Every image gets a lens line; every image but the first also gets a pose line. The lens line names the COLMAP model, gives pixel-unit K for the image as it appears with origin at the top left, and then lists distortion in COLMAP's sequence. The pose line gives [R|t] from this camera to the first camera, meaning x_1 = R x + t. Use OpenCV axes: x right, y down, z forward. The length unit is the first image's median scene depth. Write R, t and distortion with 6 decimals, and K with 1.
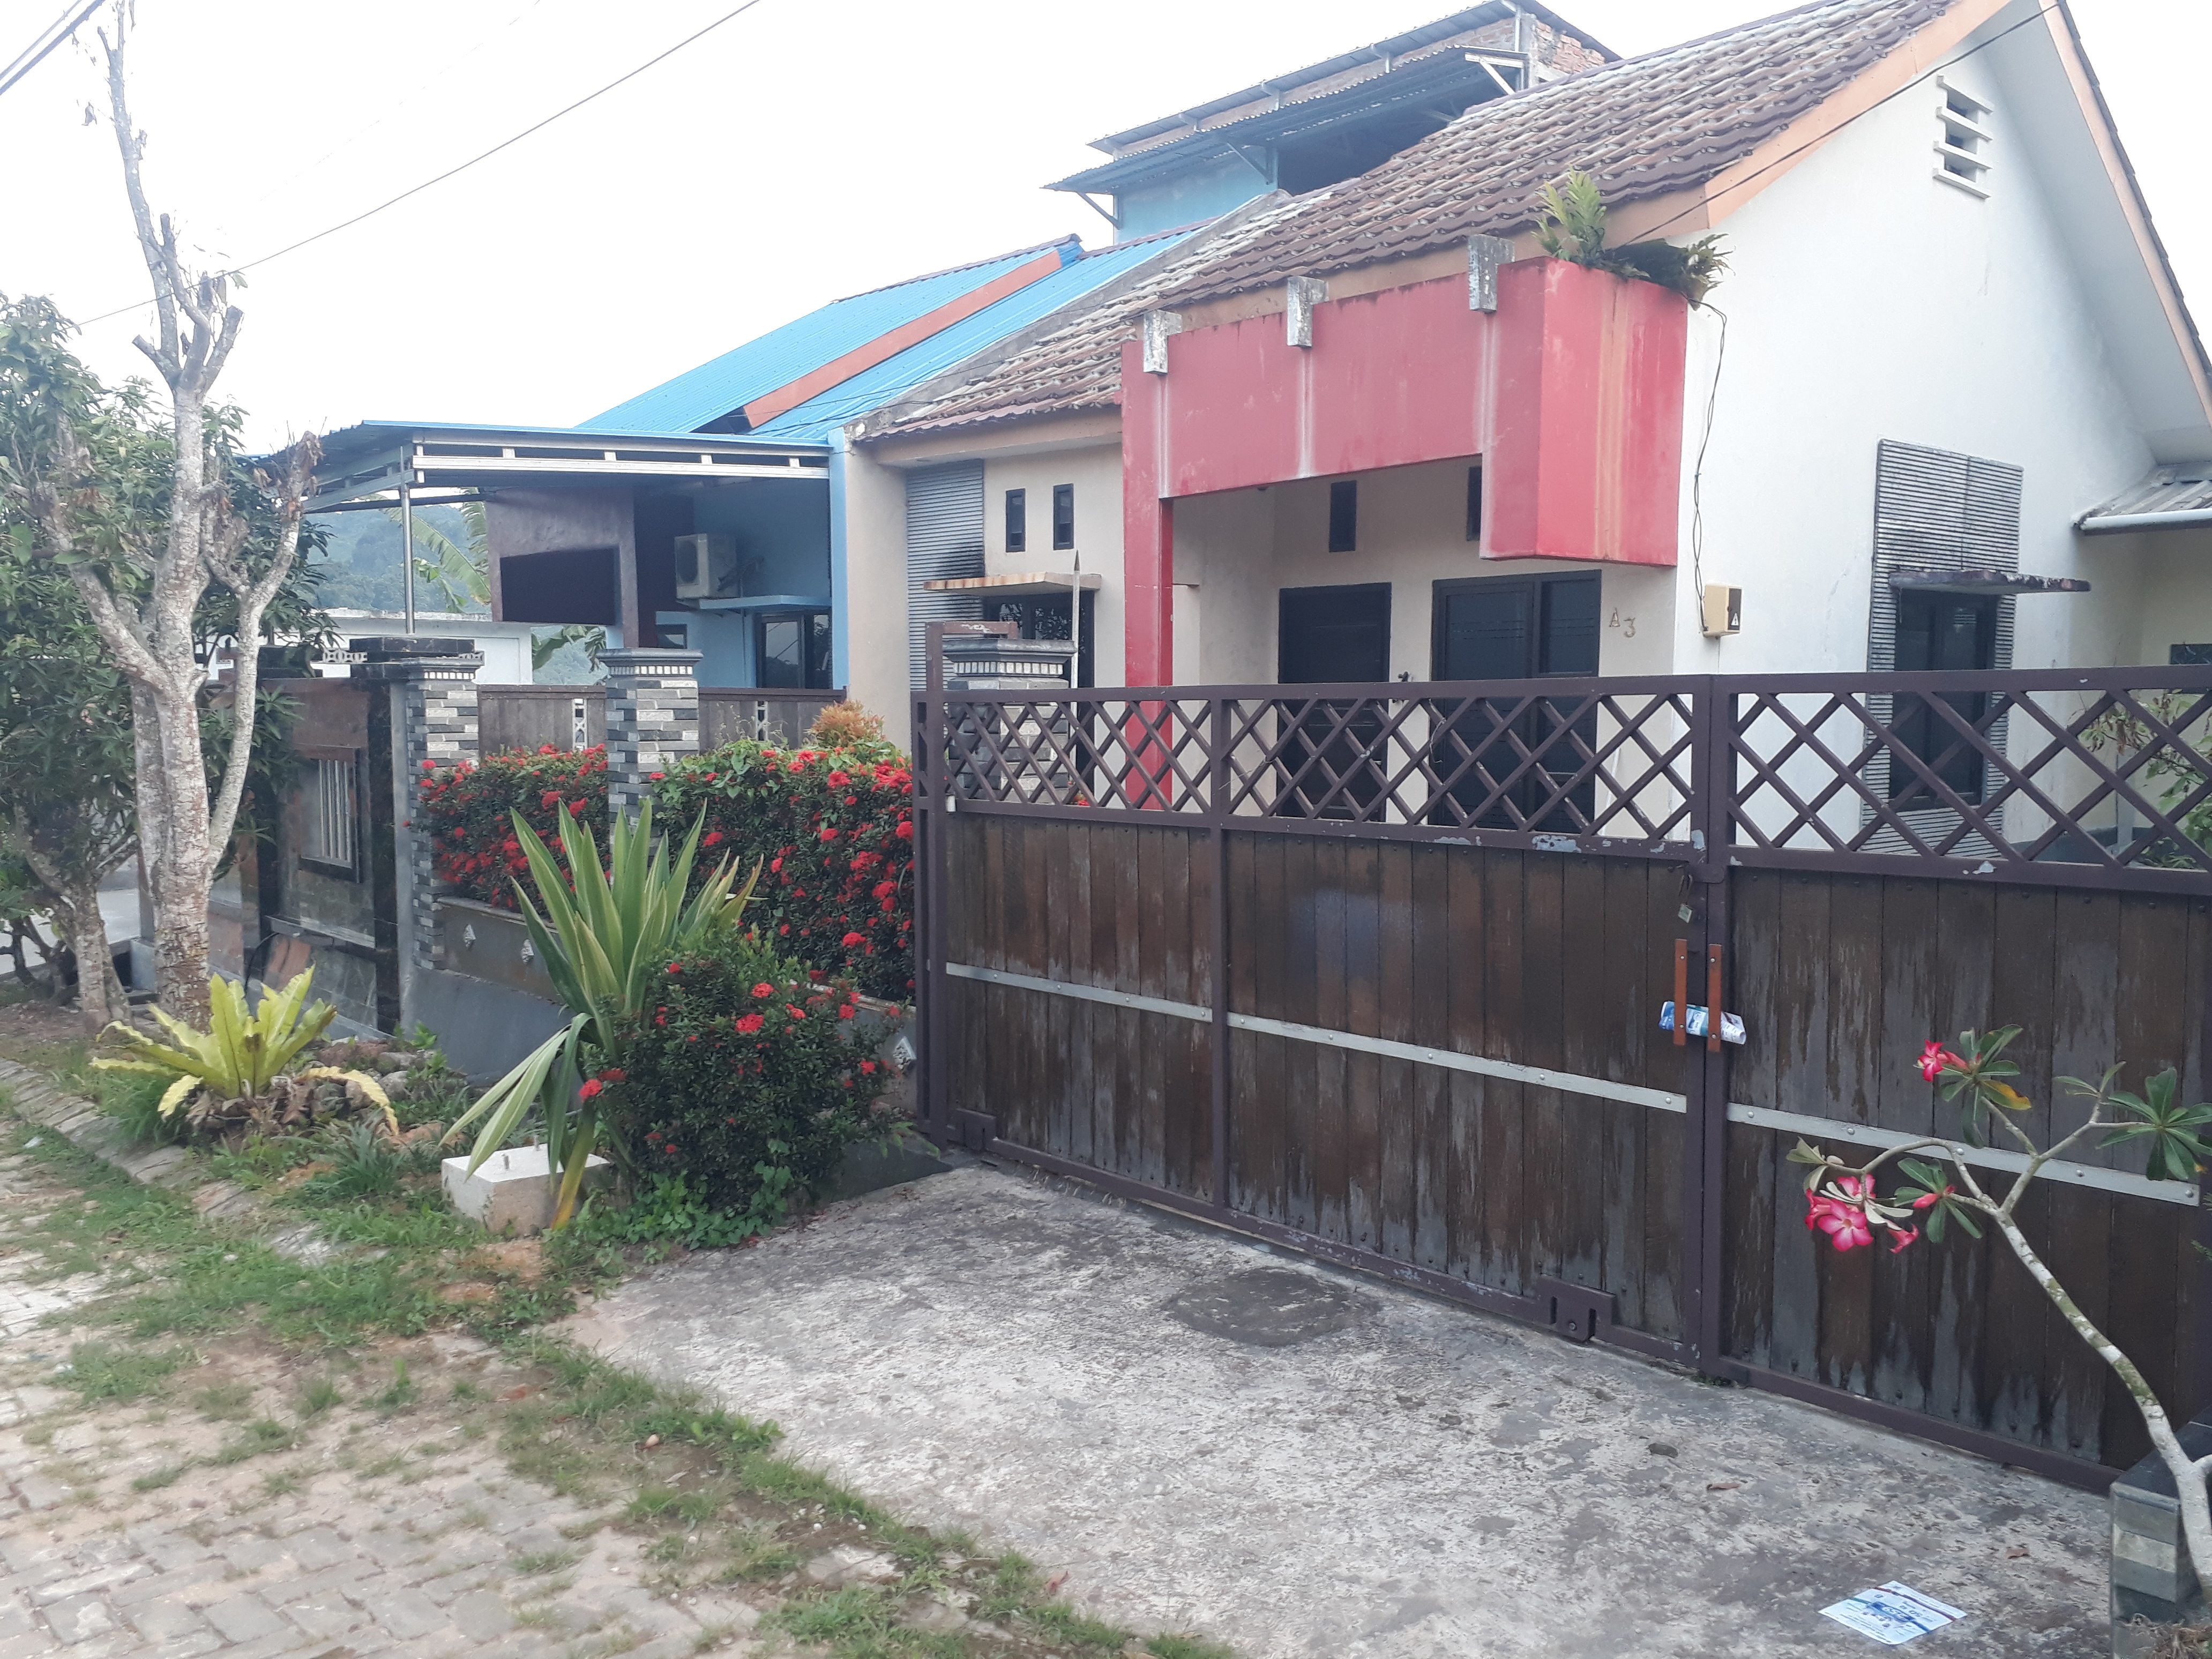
lens RADIAL K [[1765.3, 0, 1133.0], [0, 1765.3, 829.2], [0, 0, 1]] dist [0.059316, -0.063411]
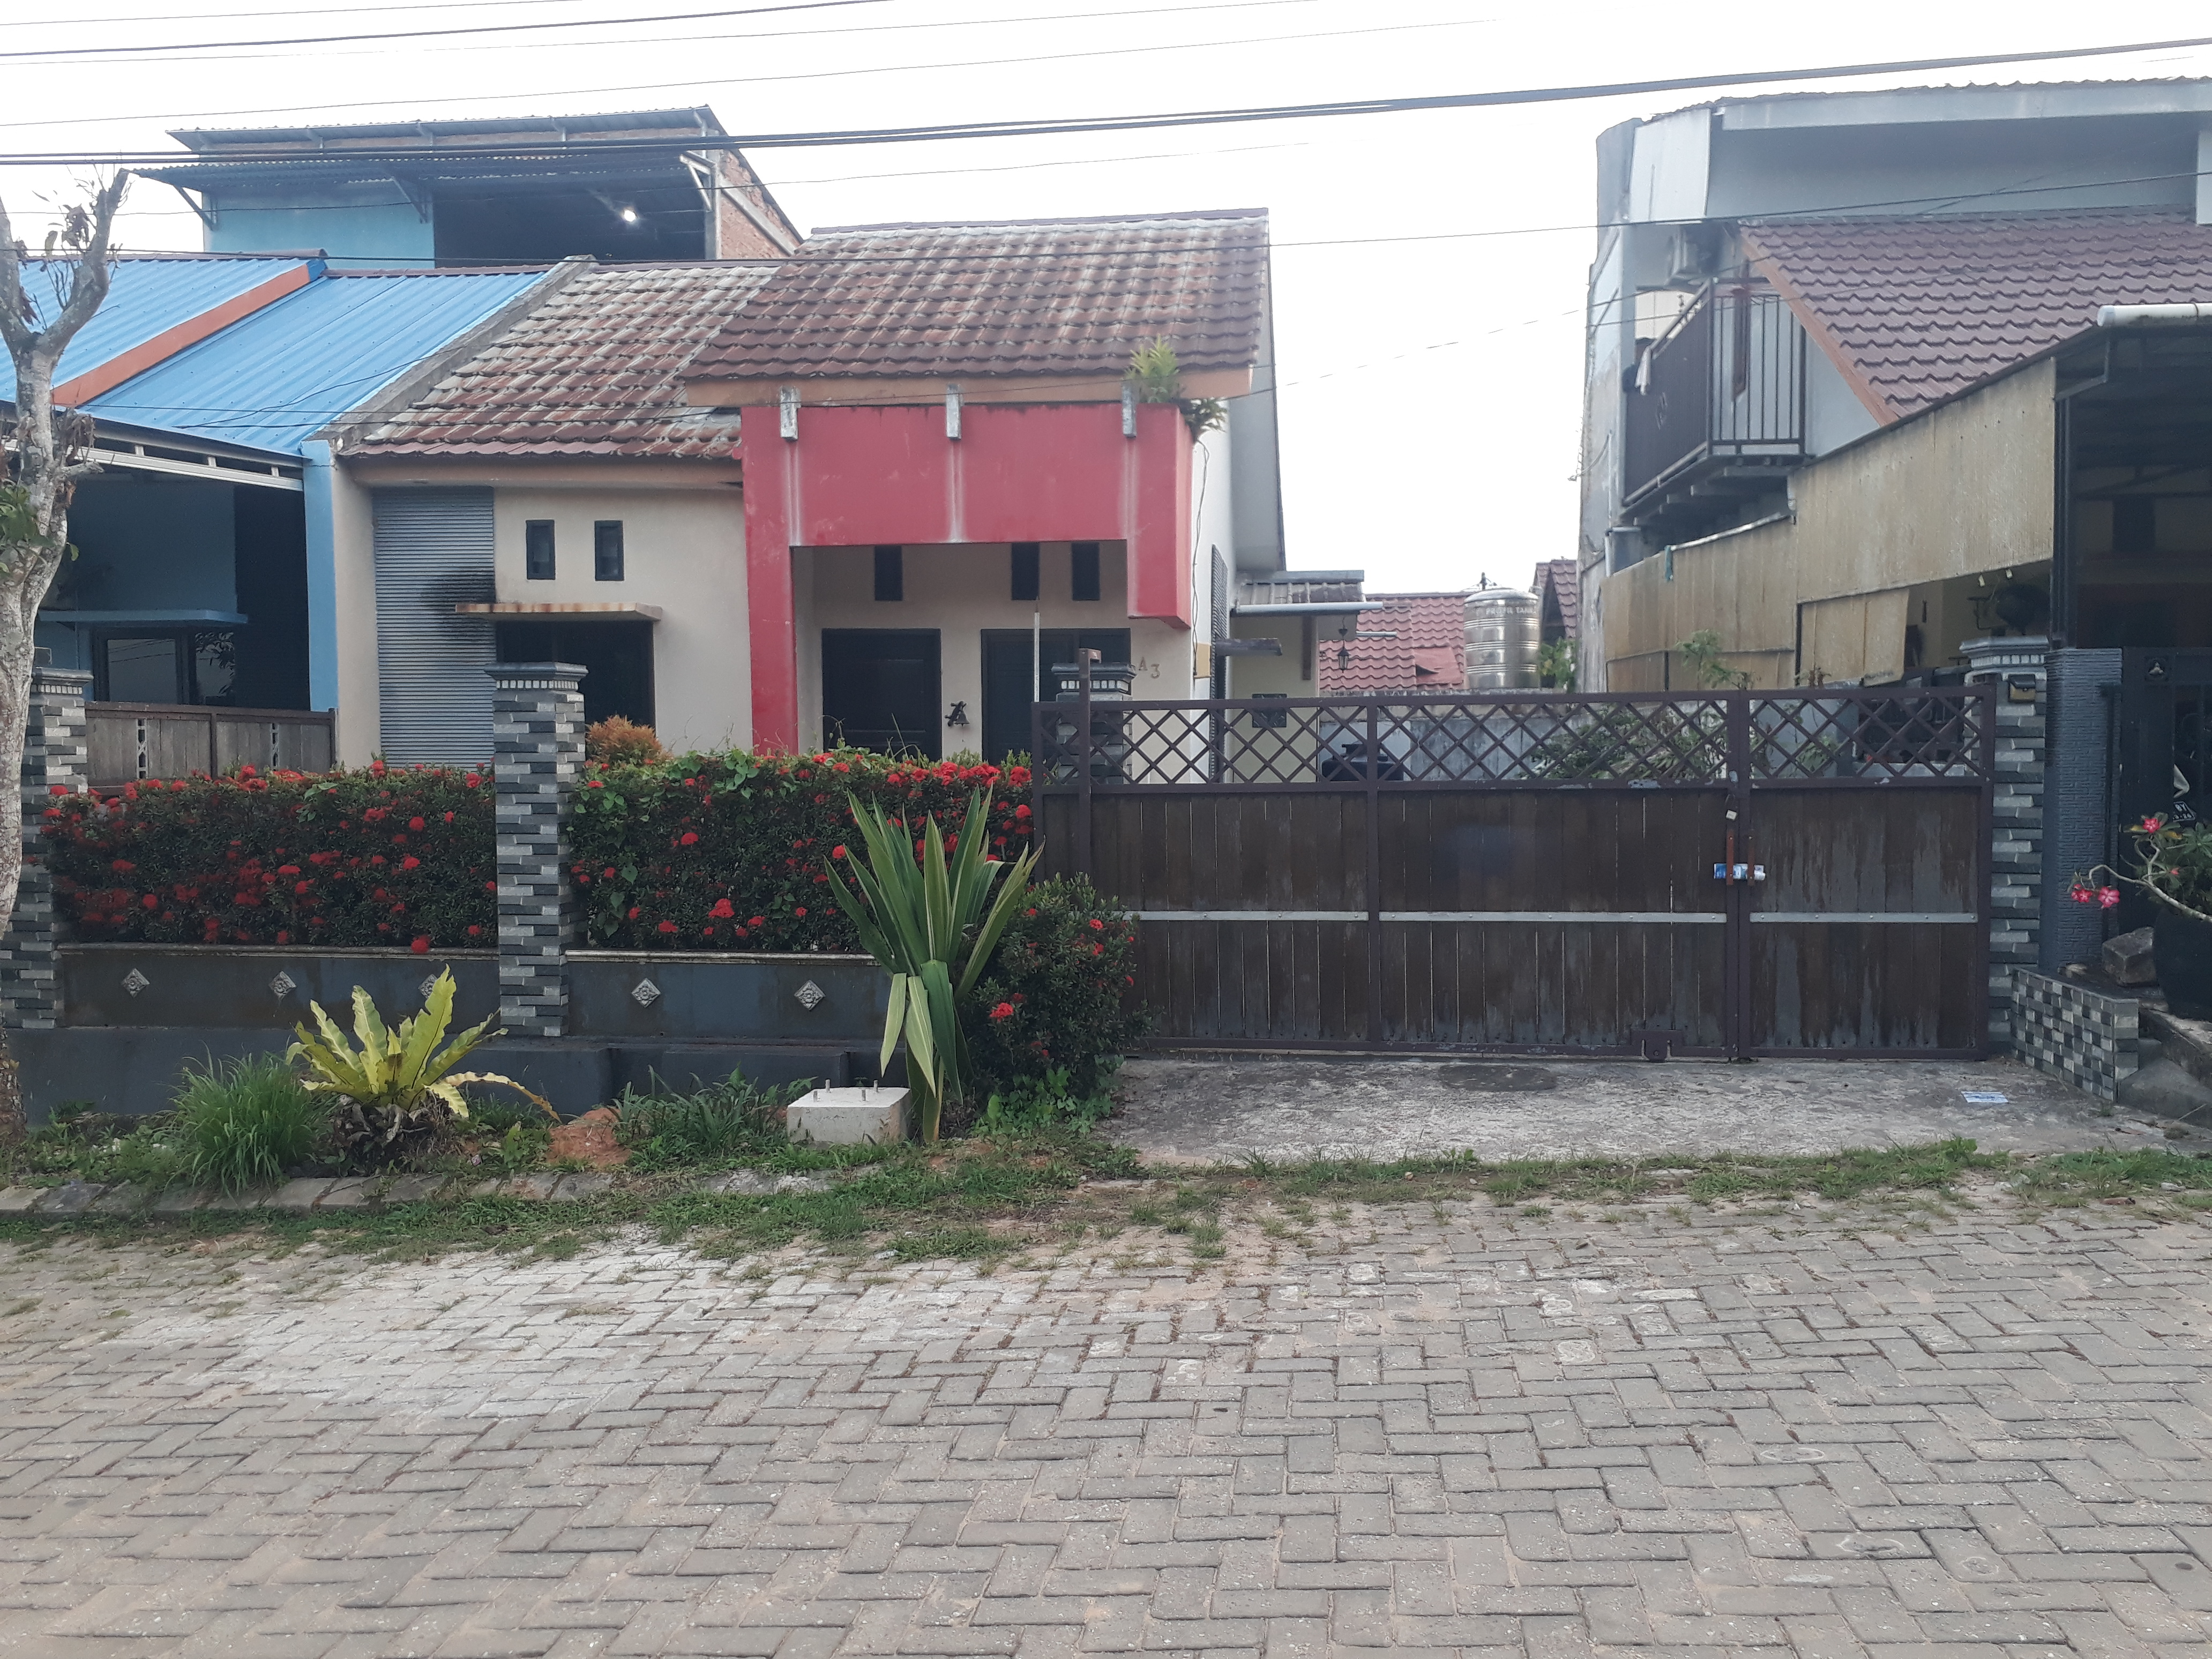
lens RADIAL K [[1765.3, 0, 1113.5], [0, 1765.3, 835.1], [0, 0, 1]] dist [0.059316, -0.063411]
pose [[0.749680, -0.035711, 0.660837, -0.577777], [0.053561, 0.998541, -0.006802, 0.018721], [-0.659630, 0.040494, 0.750499, 0.004468]]
